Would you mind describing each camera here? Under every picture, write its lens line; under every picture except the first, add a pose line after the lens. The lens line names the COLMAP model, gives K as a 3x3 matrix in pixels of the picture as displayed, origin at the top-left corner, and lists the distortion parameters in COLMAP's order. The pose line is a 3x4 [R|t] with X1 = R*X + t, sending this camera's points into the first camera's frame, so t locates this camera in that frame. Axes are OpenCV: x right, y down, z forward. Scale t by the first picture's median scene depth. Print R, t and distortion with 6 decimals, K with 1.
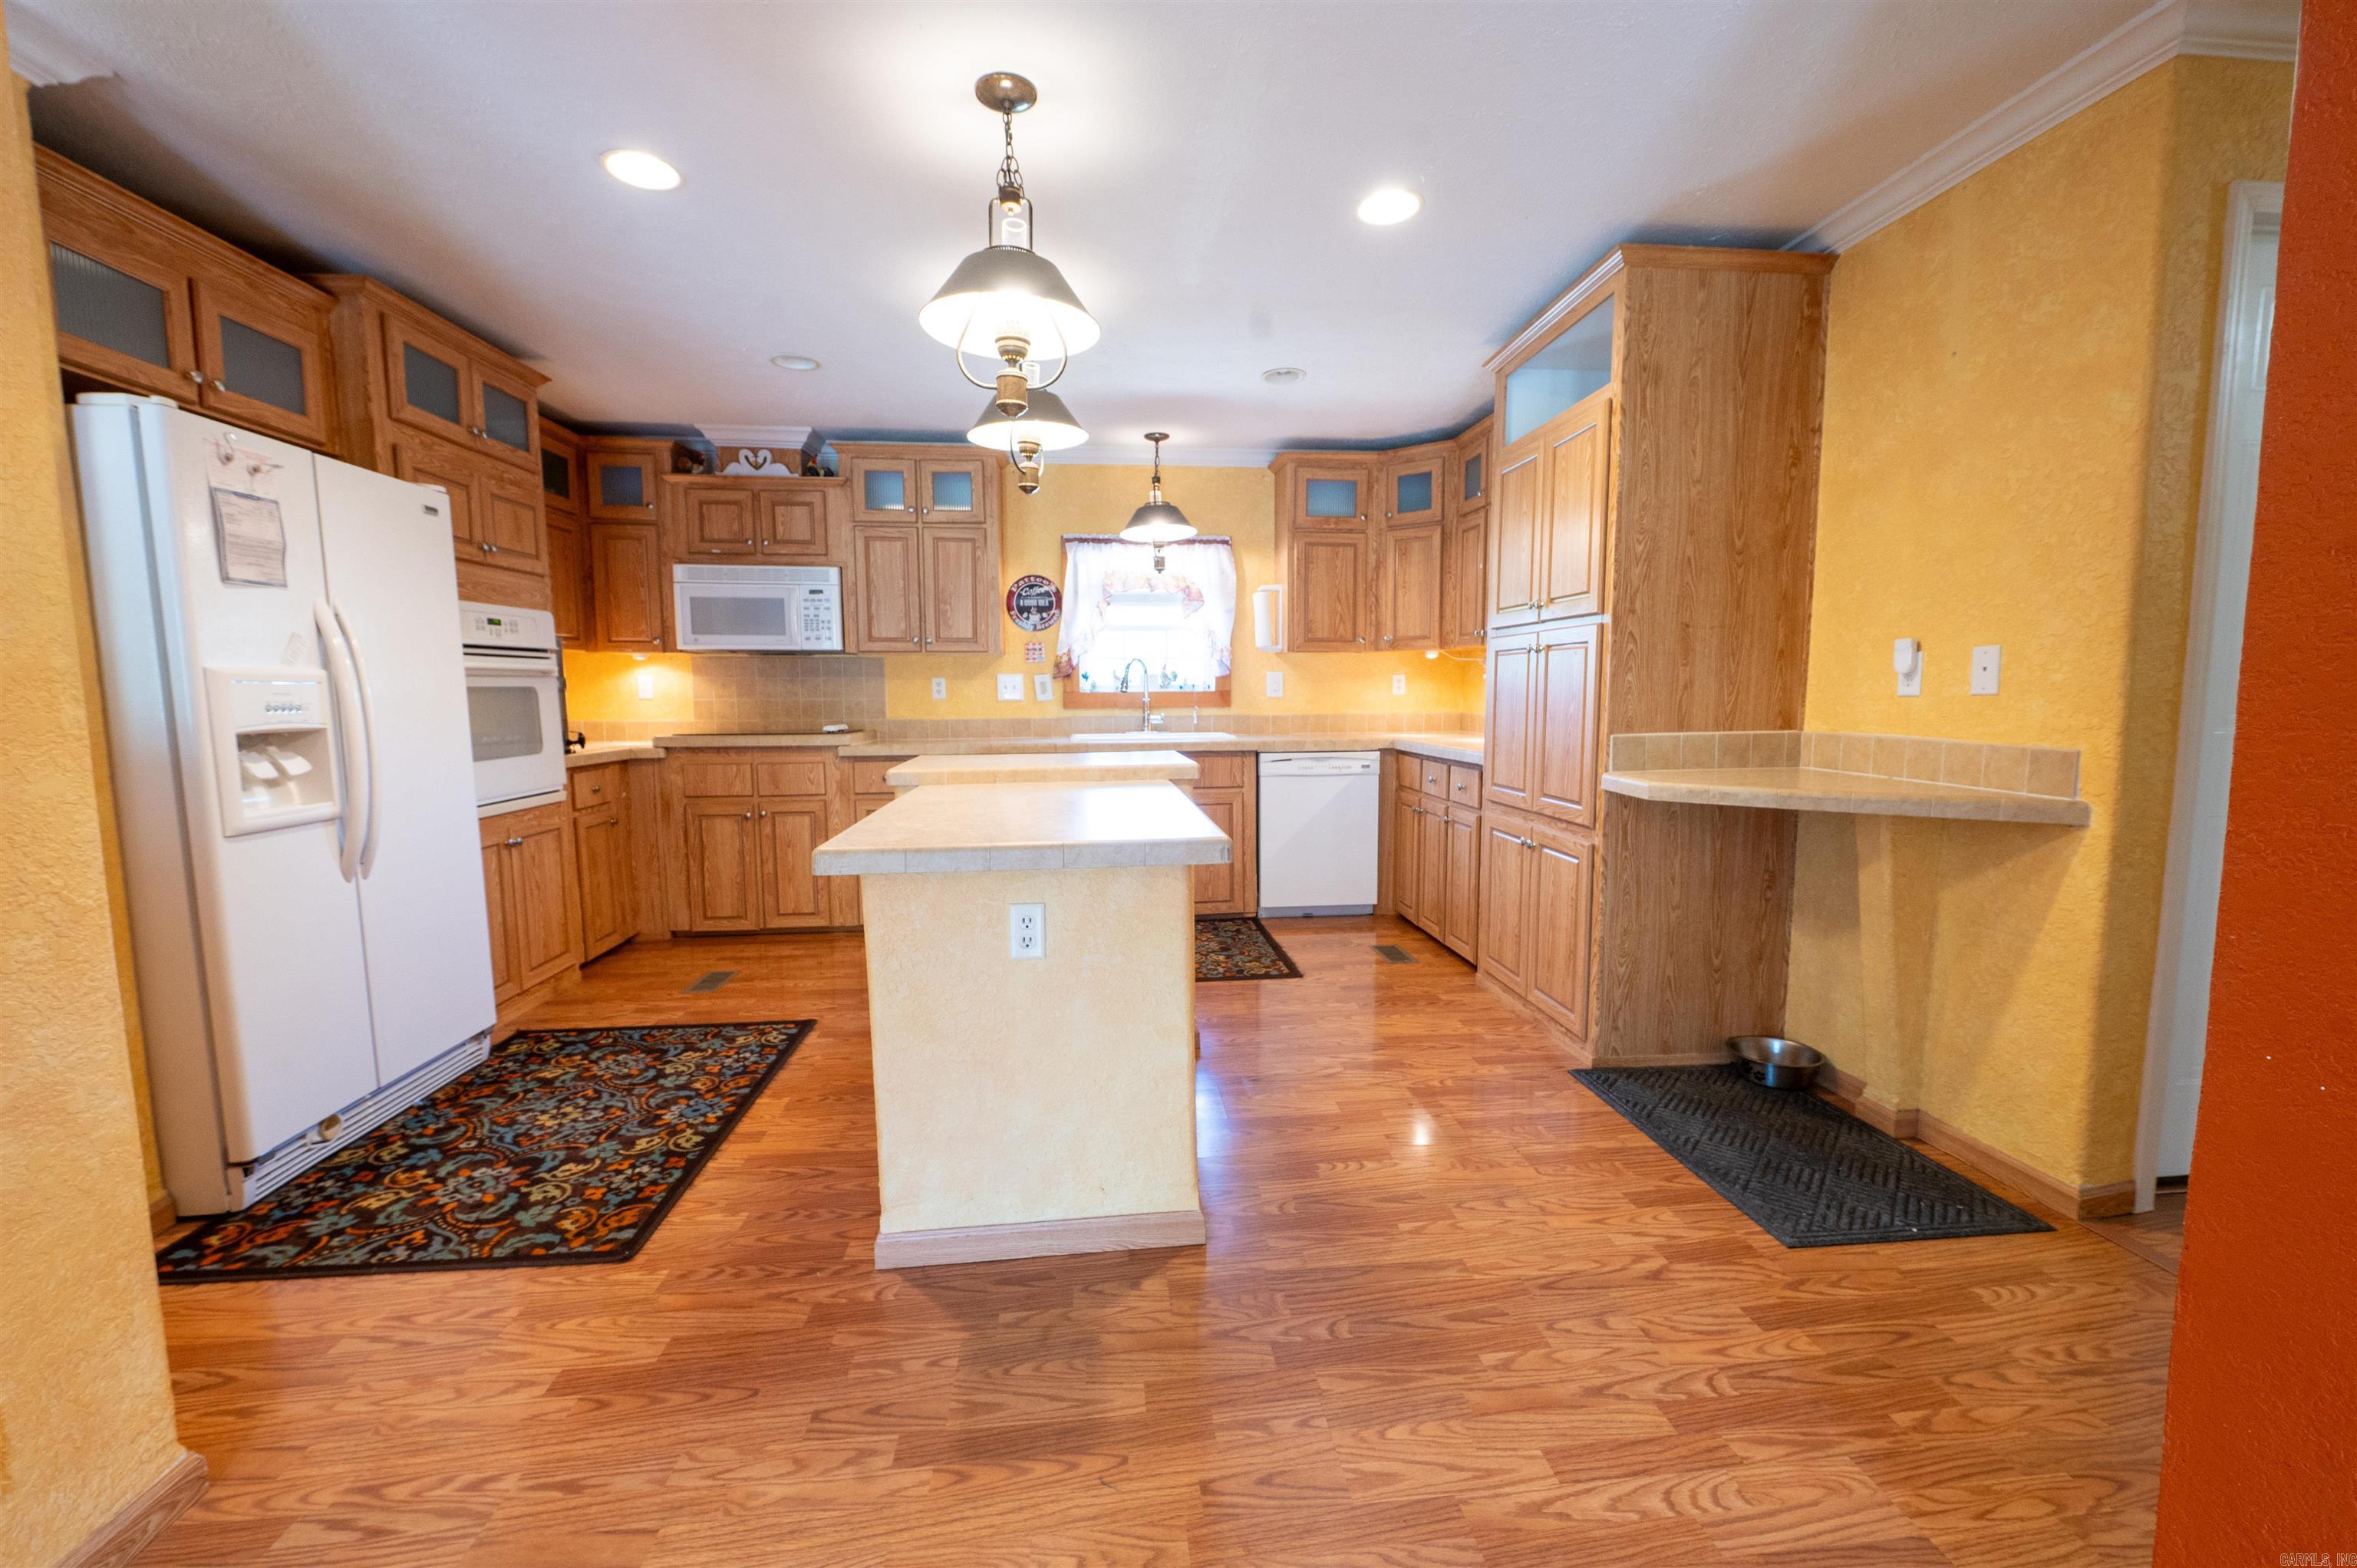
lens RADIAL K [[974.4, 0, 1180.8], [0, 974.4, 792.5], [0, 0, 1]] dist [-0.002992, -0.000469]
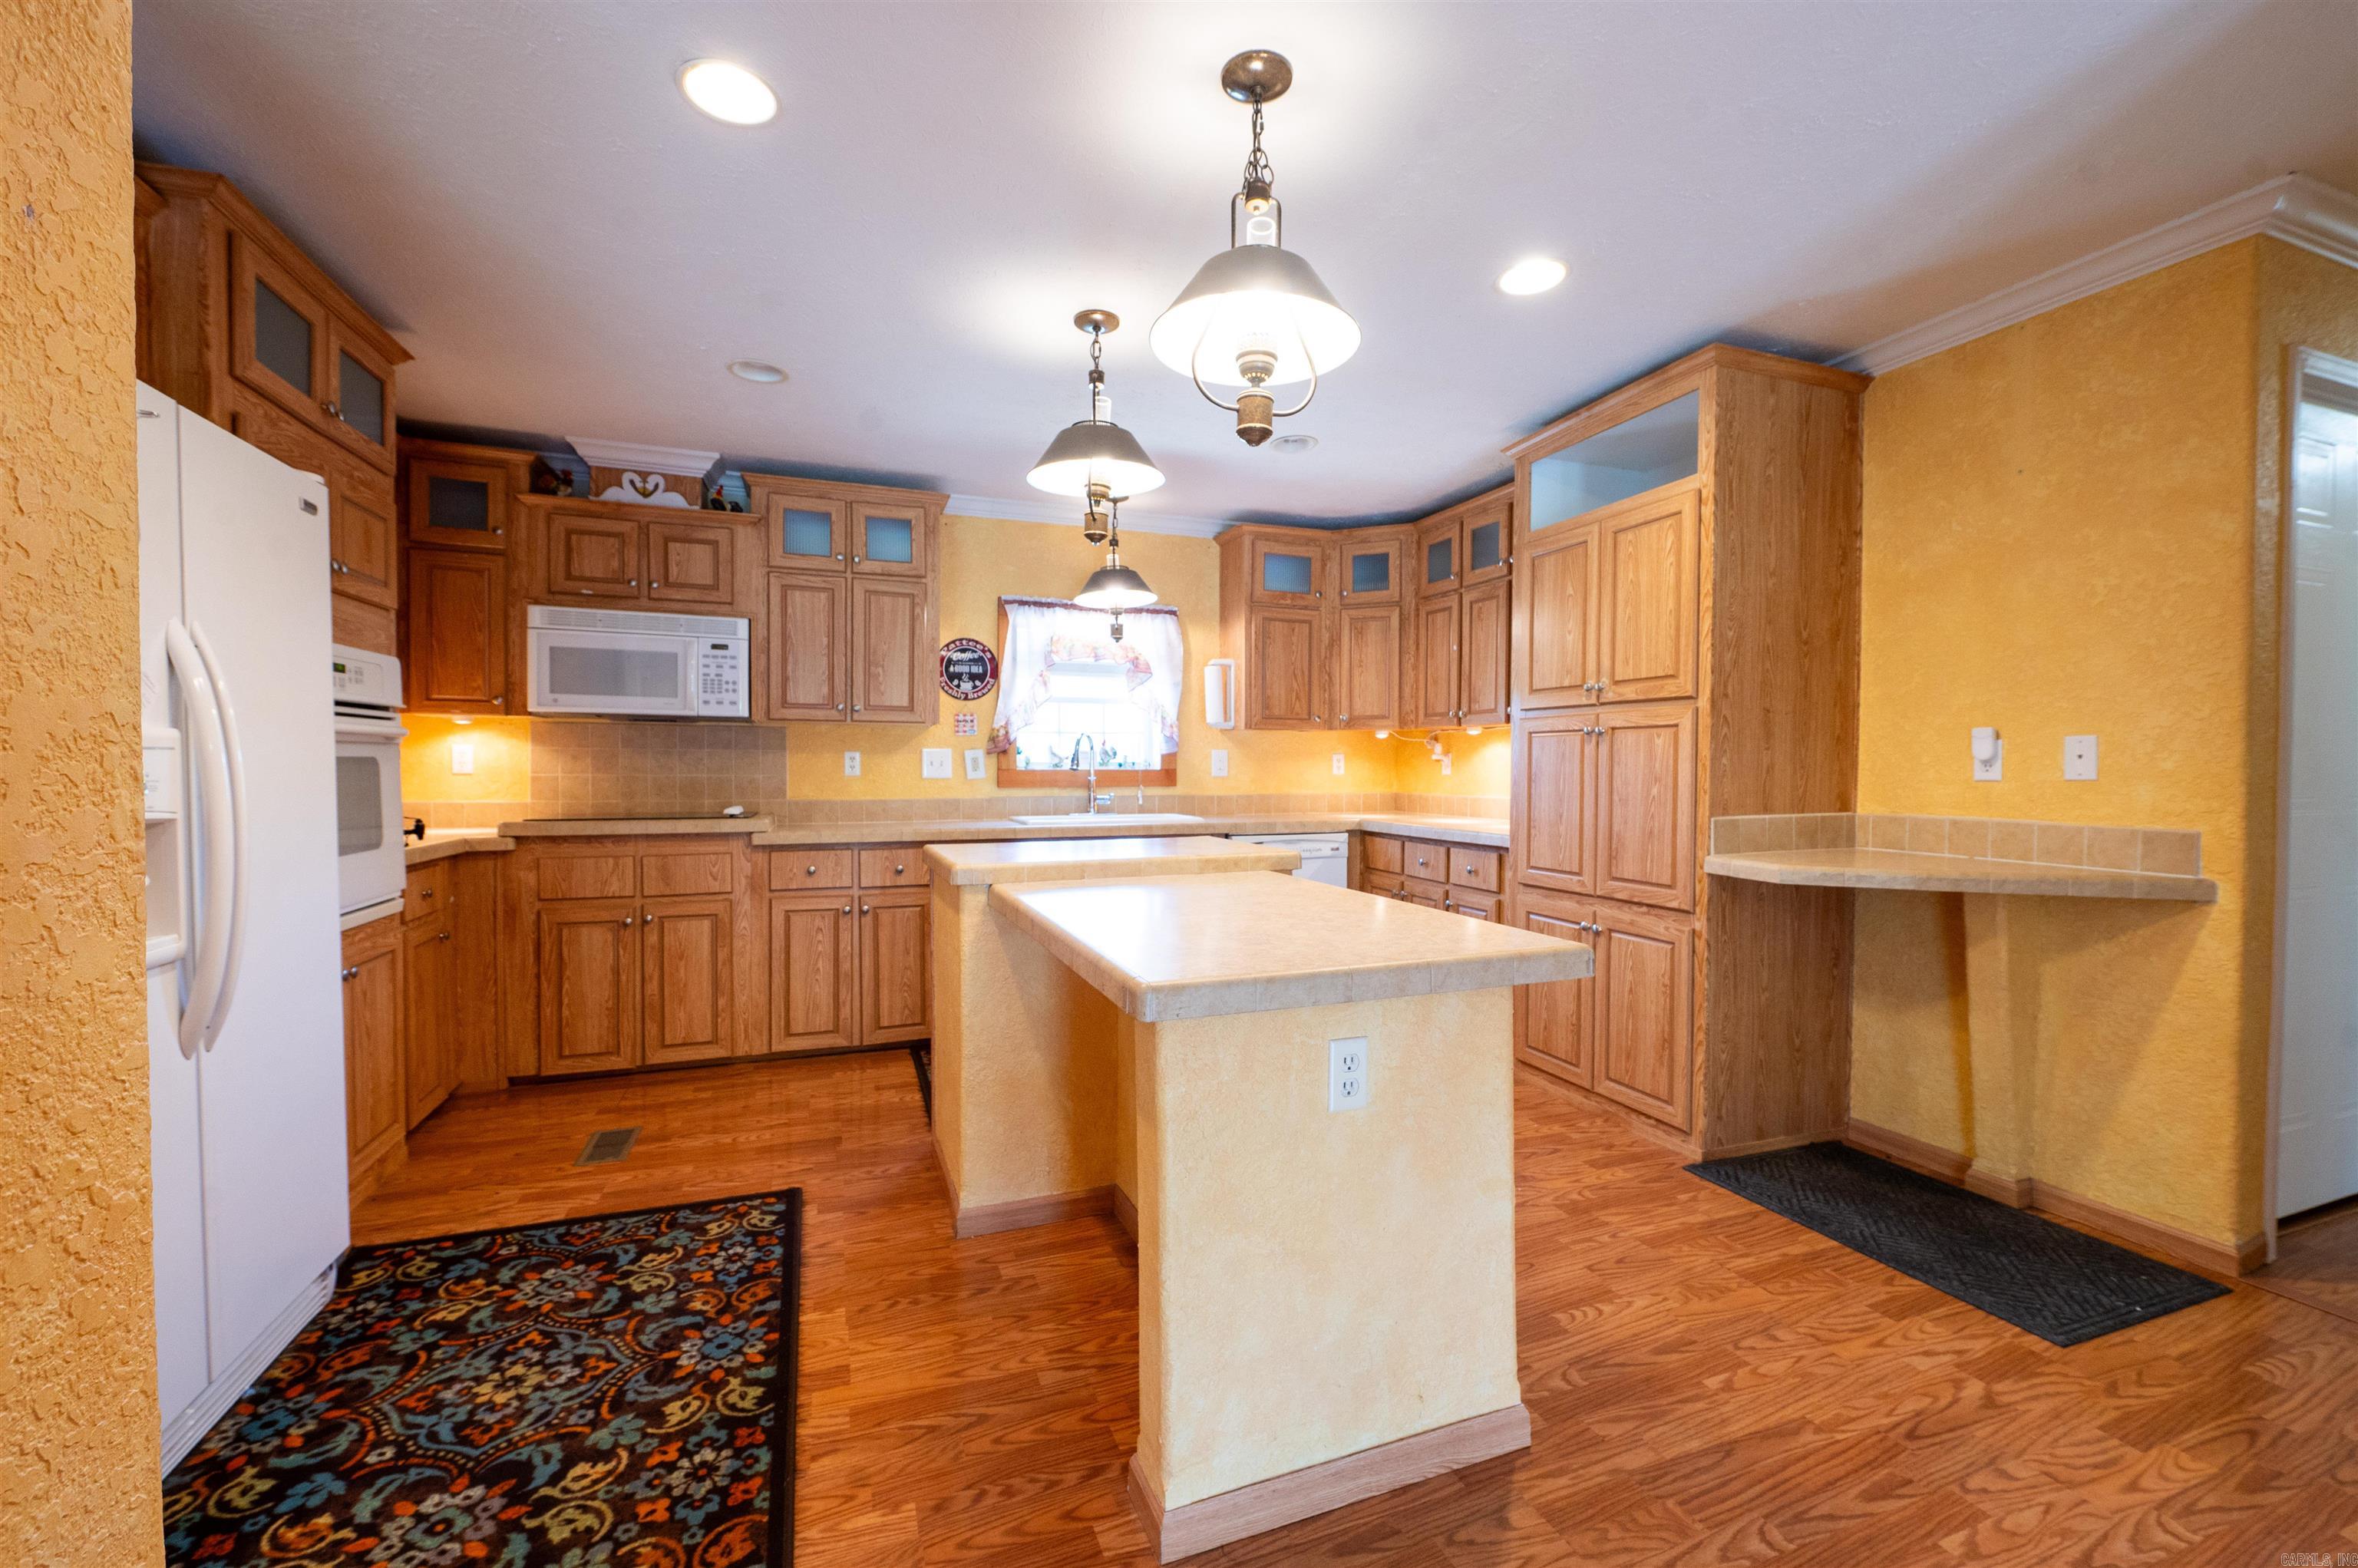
lens RADIAL K [[981.2, 0, 1184.8], [0, 981.2, 789.2], [0, 0, 1]] dist [-0.004338, -0.000456]
pose [[0.966070, 0.002612, 0.258268, -0.284633], [0.018677, 0.996625, -0.079940, -0.015354], [-0.257605, 0.082052, 0.962760, 0.145066]]
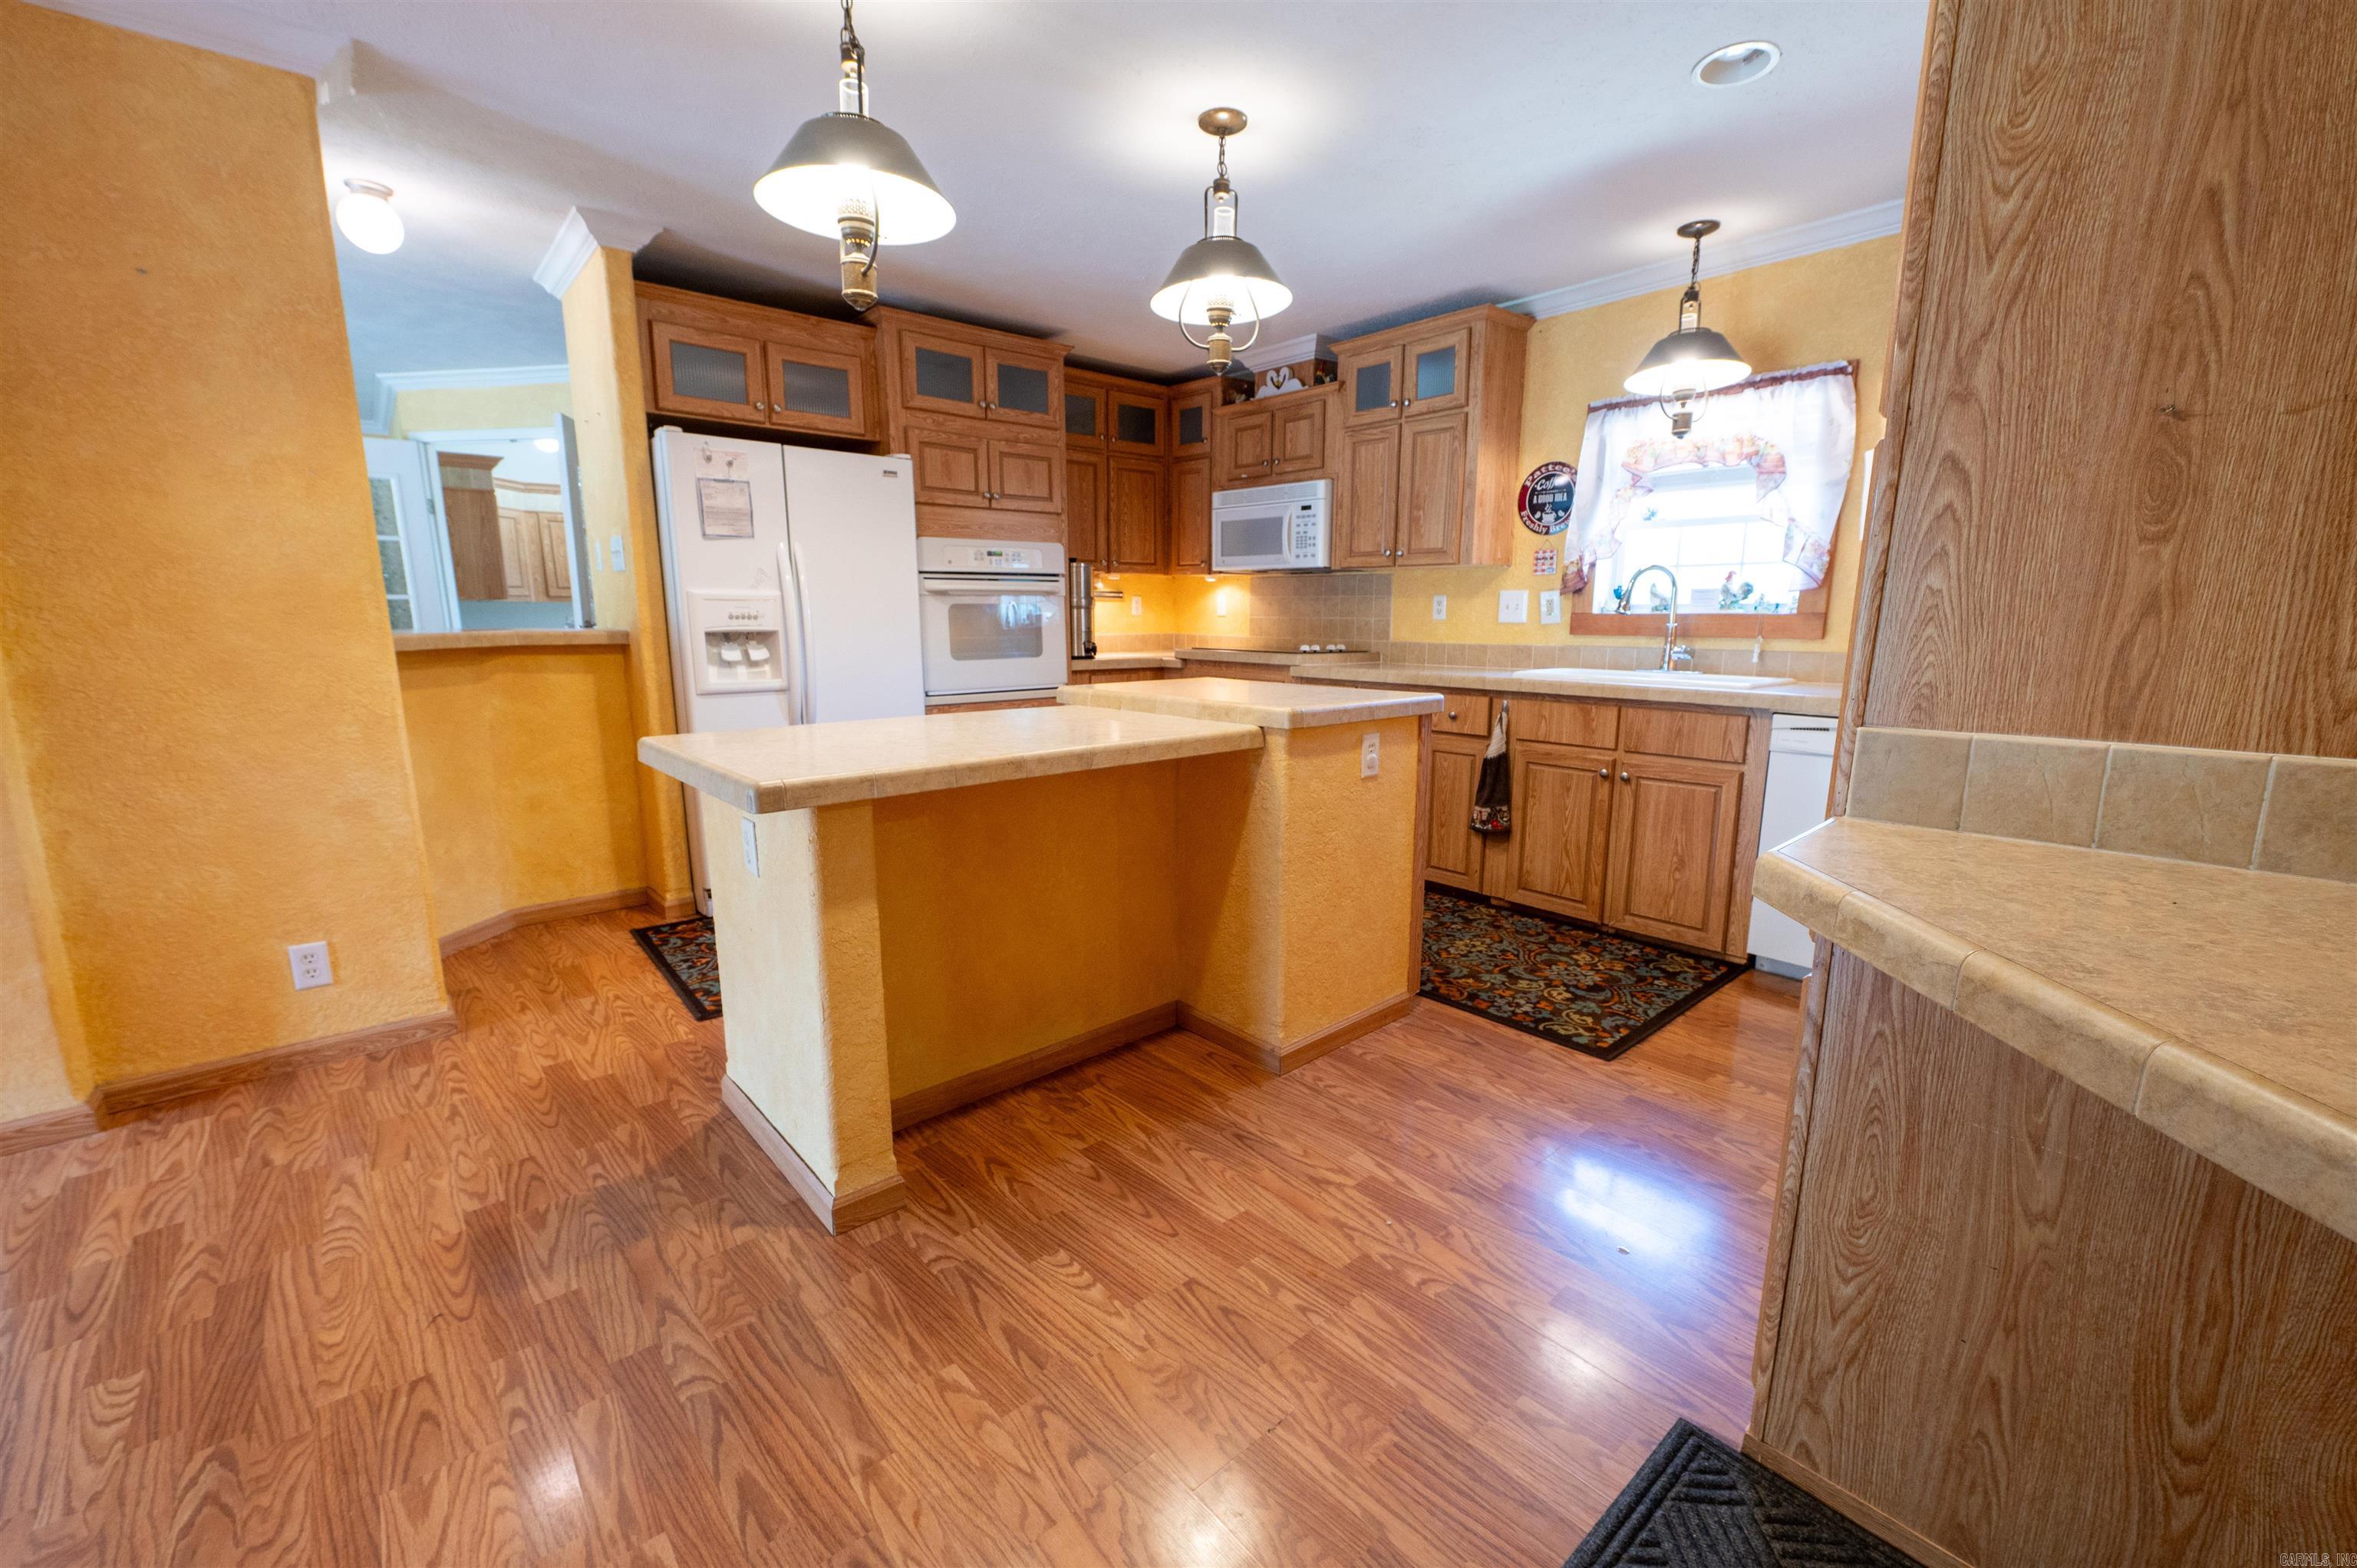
lens RADIAL K [[952.8, 0, 1163.6], [0, 952.8, 792.3], [0, 0, 1]] dist [-0.001998, -0.000184]
pose [[0.563308, 0.160841, -0.810441, 0.508887], [-0.092672, 0.986980, 0.131465, -0.048295], [0.821034, 0.001050, 0.570879, 0.456779]]
